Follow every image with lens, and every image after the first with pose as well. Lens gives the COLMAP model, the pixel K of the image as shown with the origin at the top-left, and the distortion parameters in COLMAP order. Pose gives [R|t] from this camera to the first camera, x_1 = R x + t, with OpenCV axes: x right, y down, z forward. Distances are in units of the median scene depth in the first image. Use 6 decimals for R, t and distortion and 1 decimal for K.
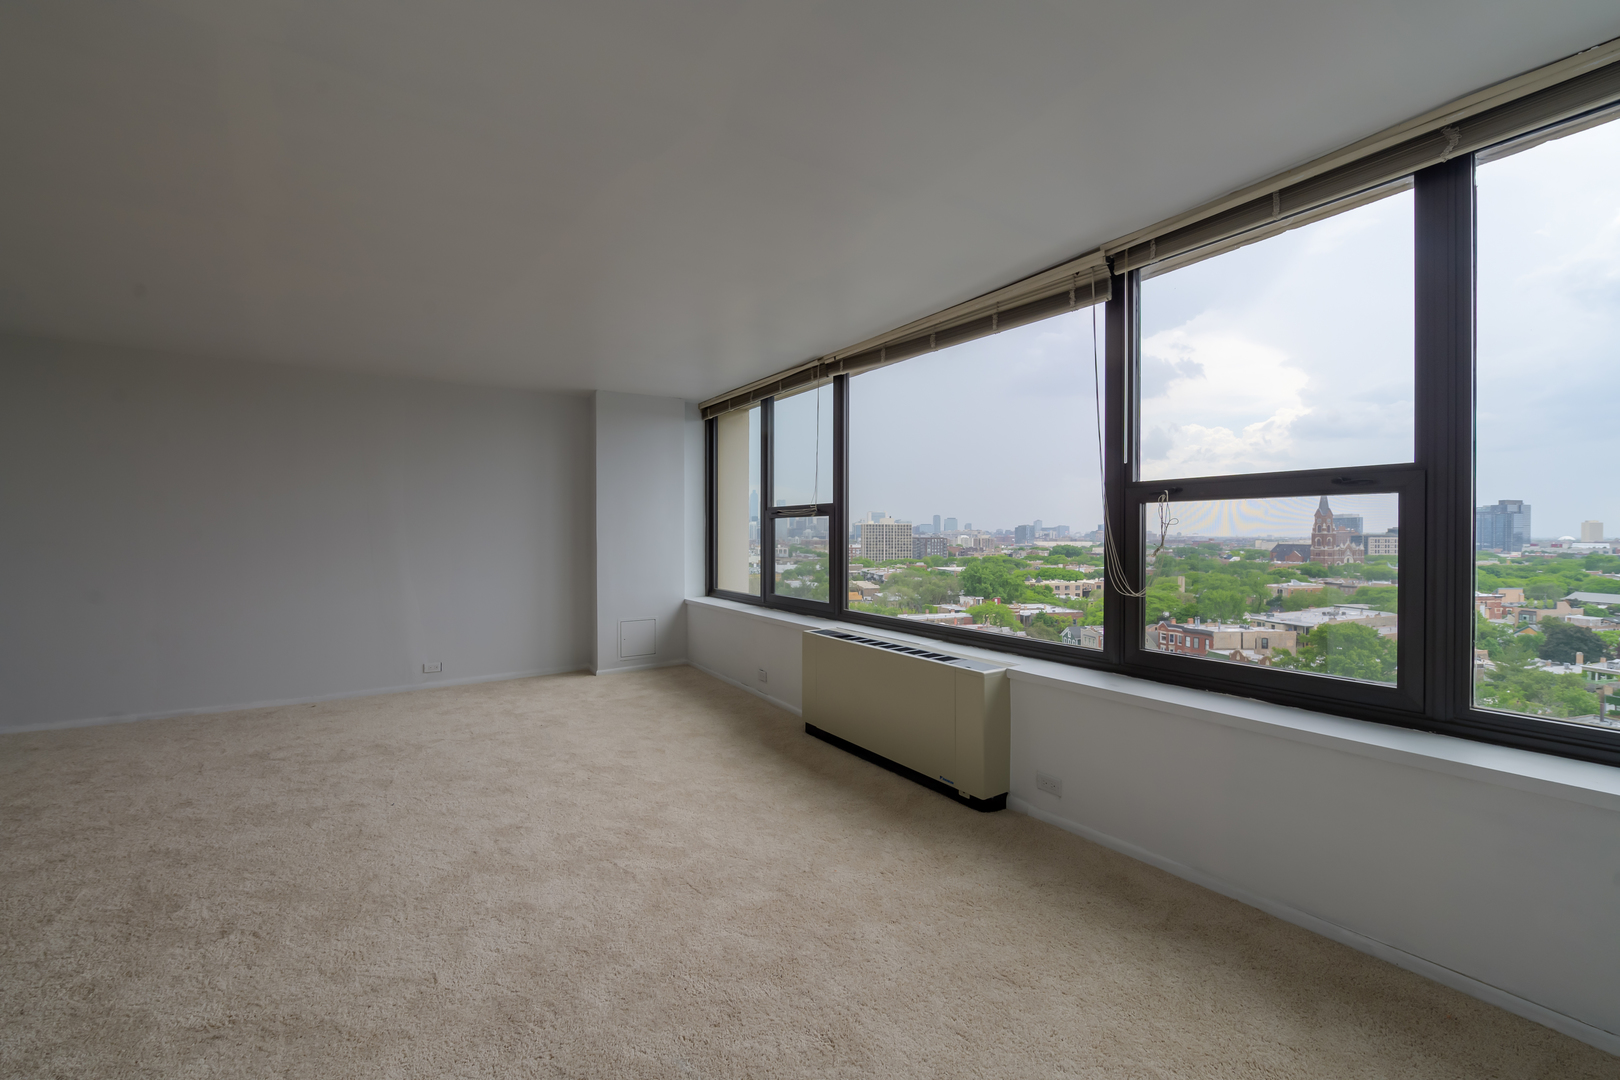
lens RADIAL K [[648.2, 0, 815.6], [0, 648.2, 536.0], [0, 0, 1]] dist [-0.009696, -0.000286]
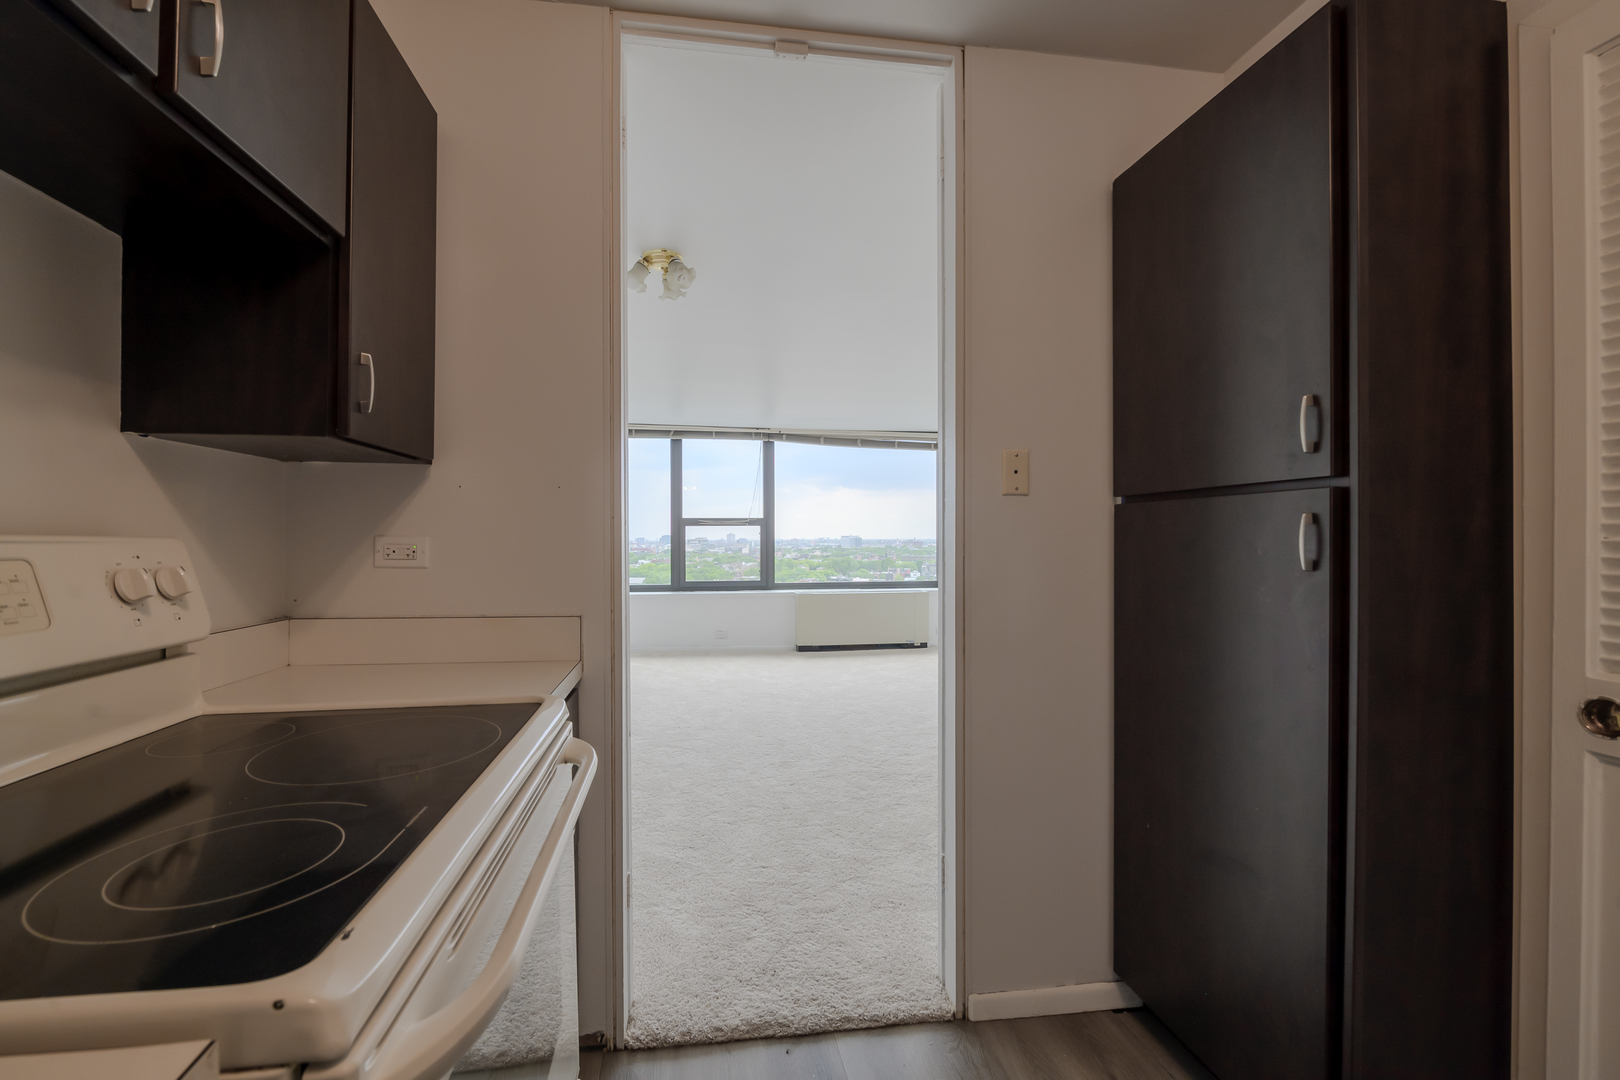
lens RADIAL K [[663.3, 0, 776.7], [0, 663.3, 539.0], [0, 0, 1]] dist [-0.009710, -0.000063]
pose [[0.436816, -0.003083, 0.899546, -1.813425], [0.005791, 0.999983, 0.000615, 0.000676], [-0.899532, 0.004941, 0.436826, 0.313148]]
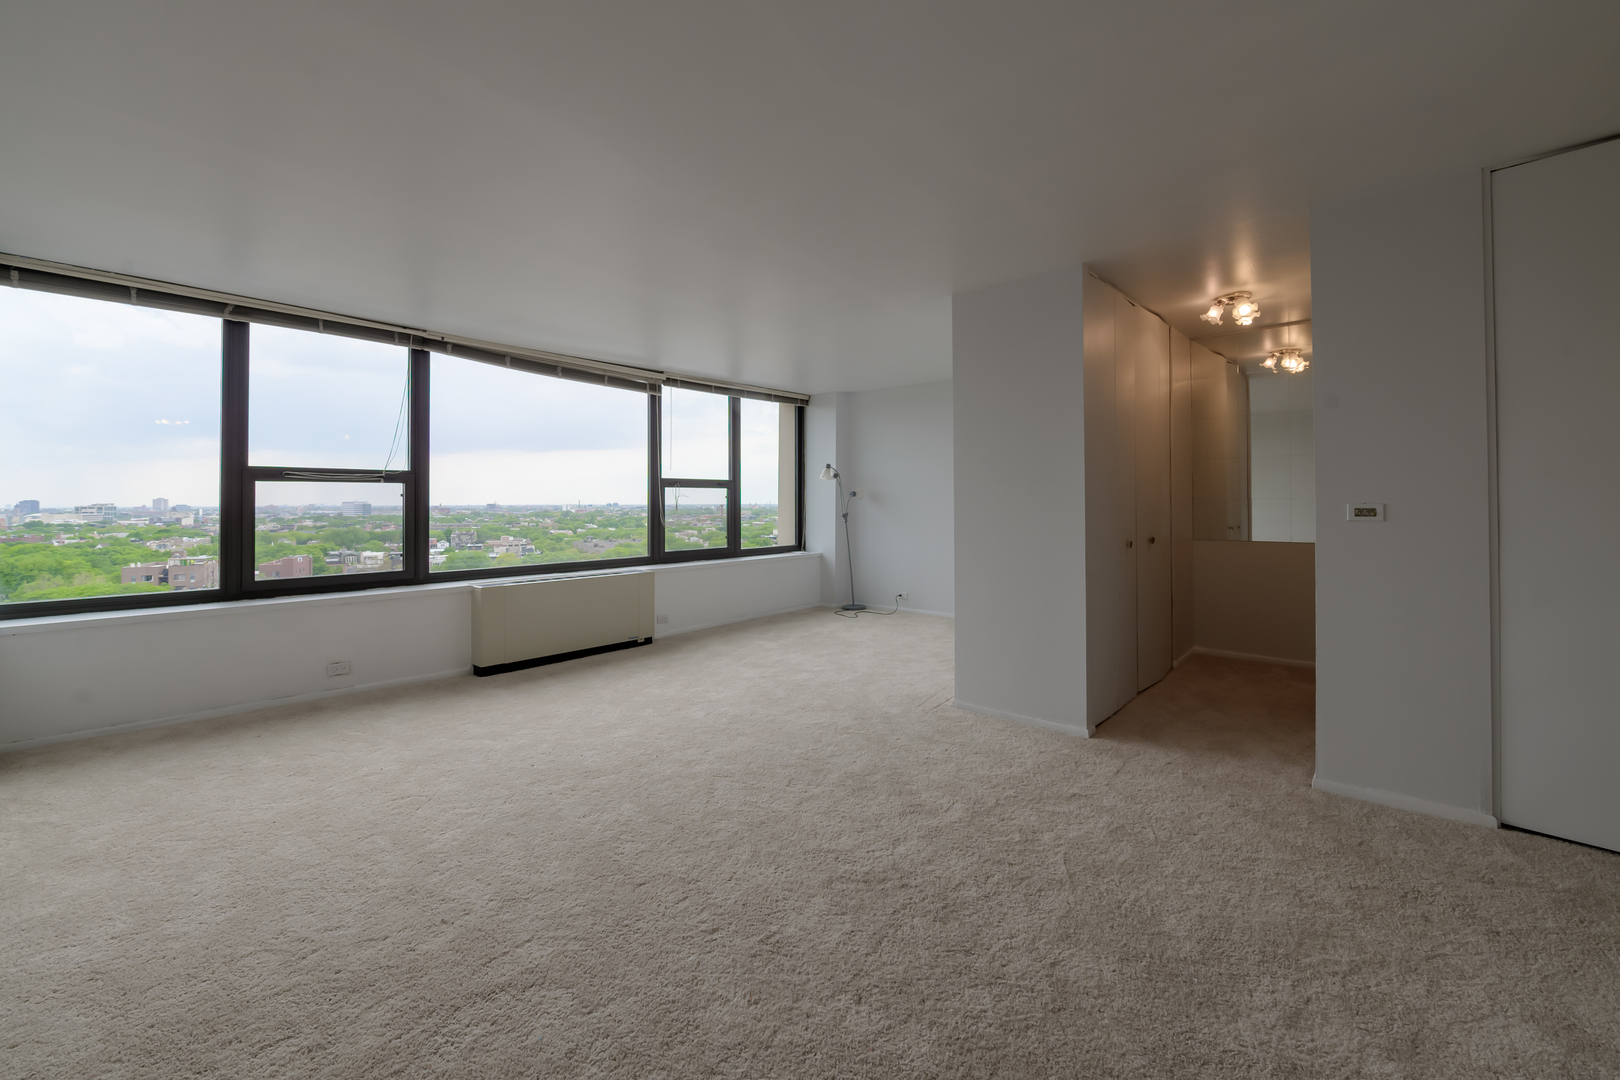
lens RADIAL K [[666.3, 0, 797.3], [0, 666.3, 494.1], [0, 0, 1]] dist [-0.009085, -0.000058]
pose [[-0.243961, 0.012636, 0.969703, -1.419597], [0.005967, 0.999916, -0.011529, 0.001765], [-0.969767, 0.002973, -0.244016, 0.835757]]
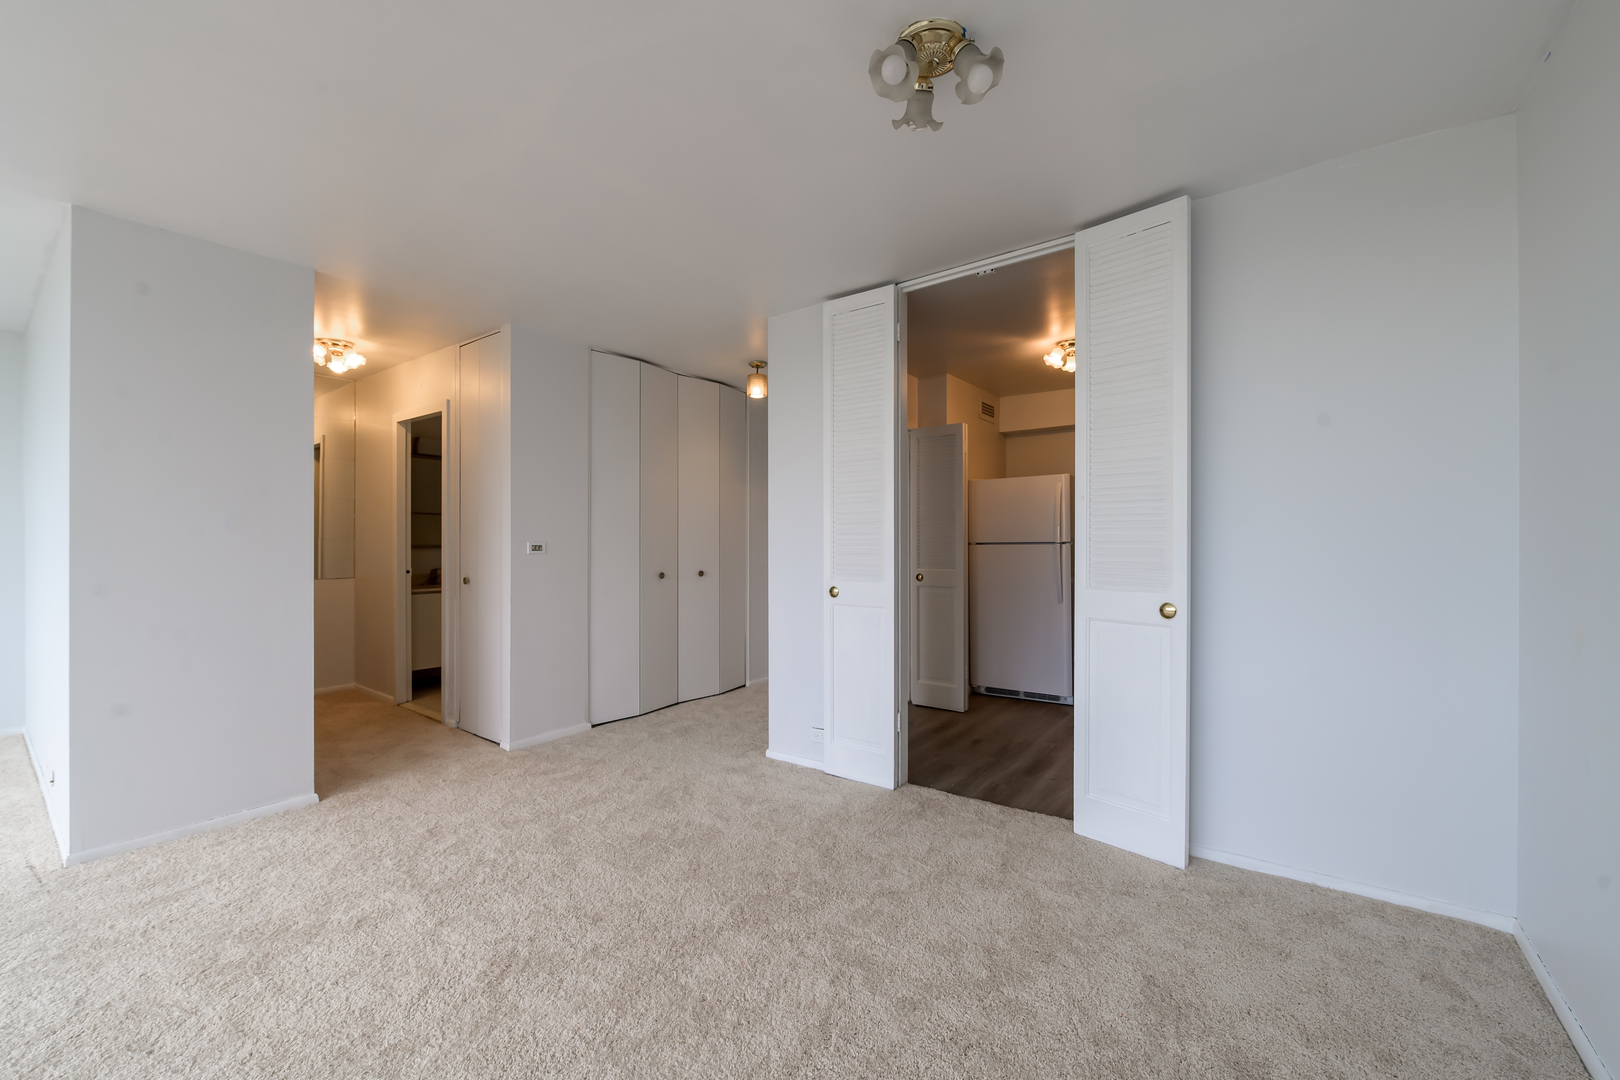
lens RADIAL K [[641.3, 0, 812.7], [0, 641.3, 541.8], [0, 0, 1]] dist [-0.010419, -0.000286]
pose [[-0.939313, -0.002581, -0.343052, -0.918677], [-0.003178, 0.999994, 0.001177, 0.004689], [0.343047, 0.002196, -0.939316, 1.180494]]
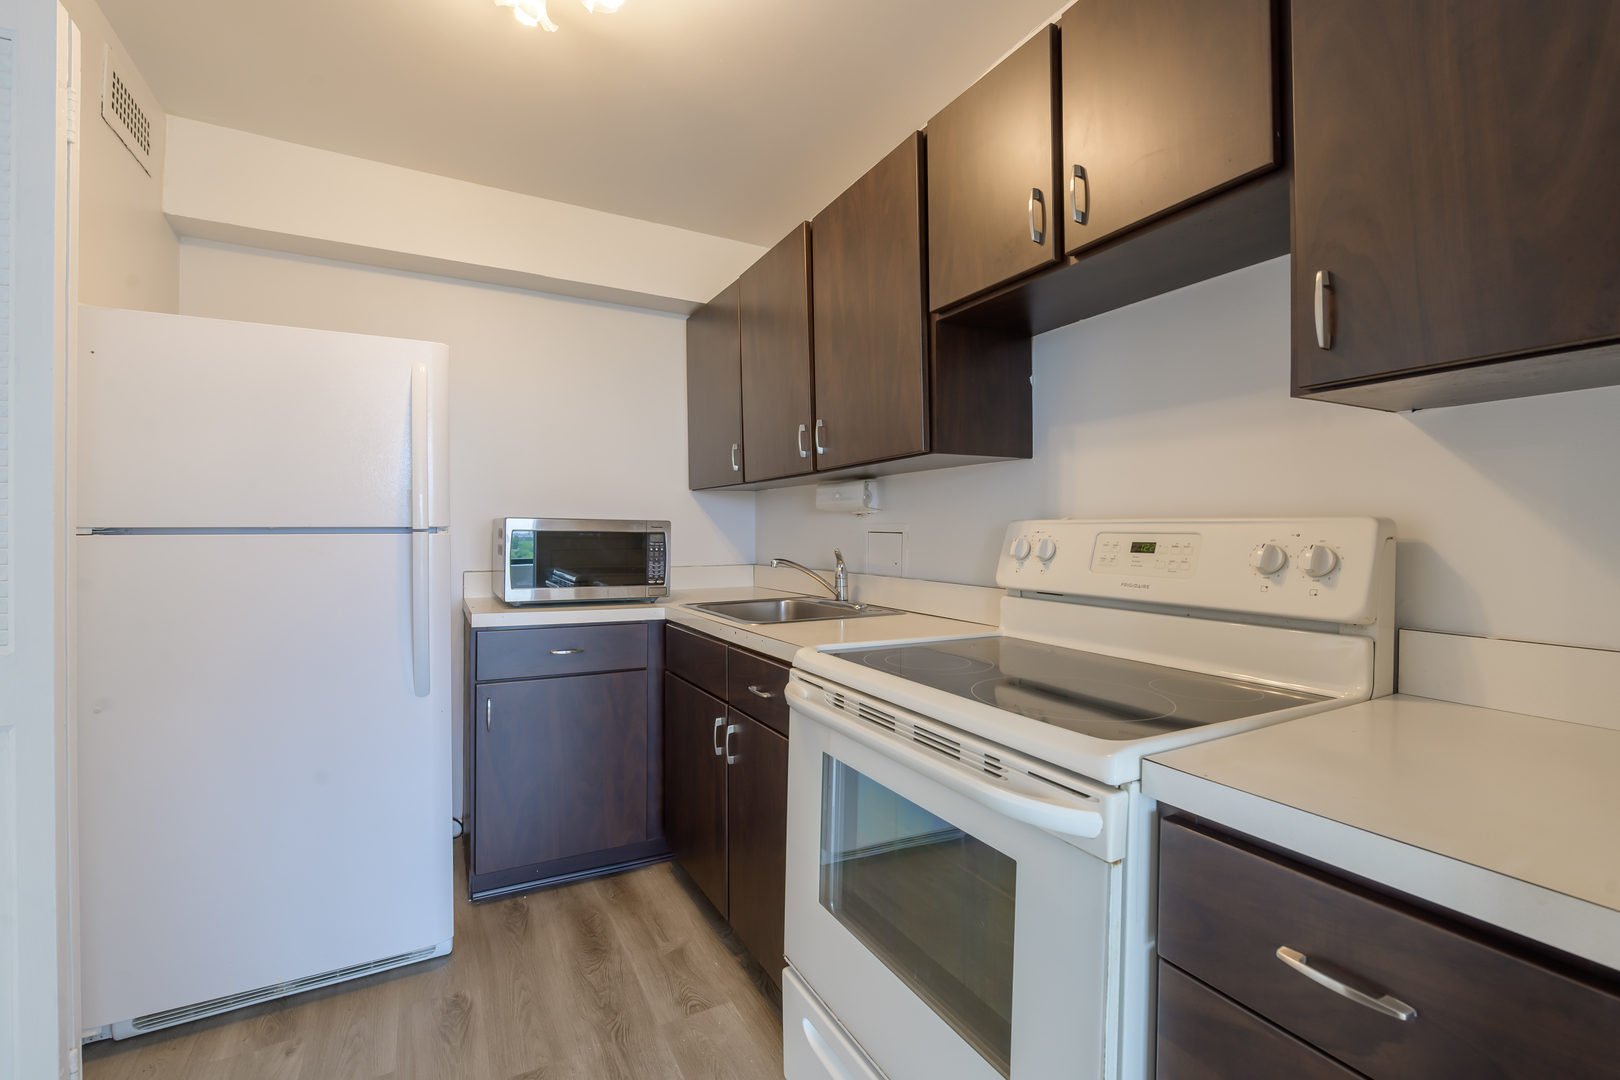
lens RADIAL K [[701.6, 0, 787.2], [0, 701.6, 534.4], [0, 0, 1]] dist [-0.000415, -0.000062]
pose [[-0.114813, 0.001501, -0.993386, -1.352600], [-0.006448, 0.999977, 0.002256, 0.006627], [0.993366, 0.006664, -0.114801, 0.463038]]
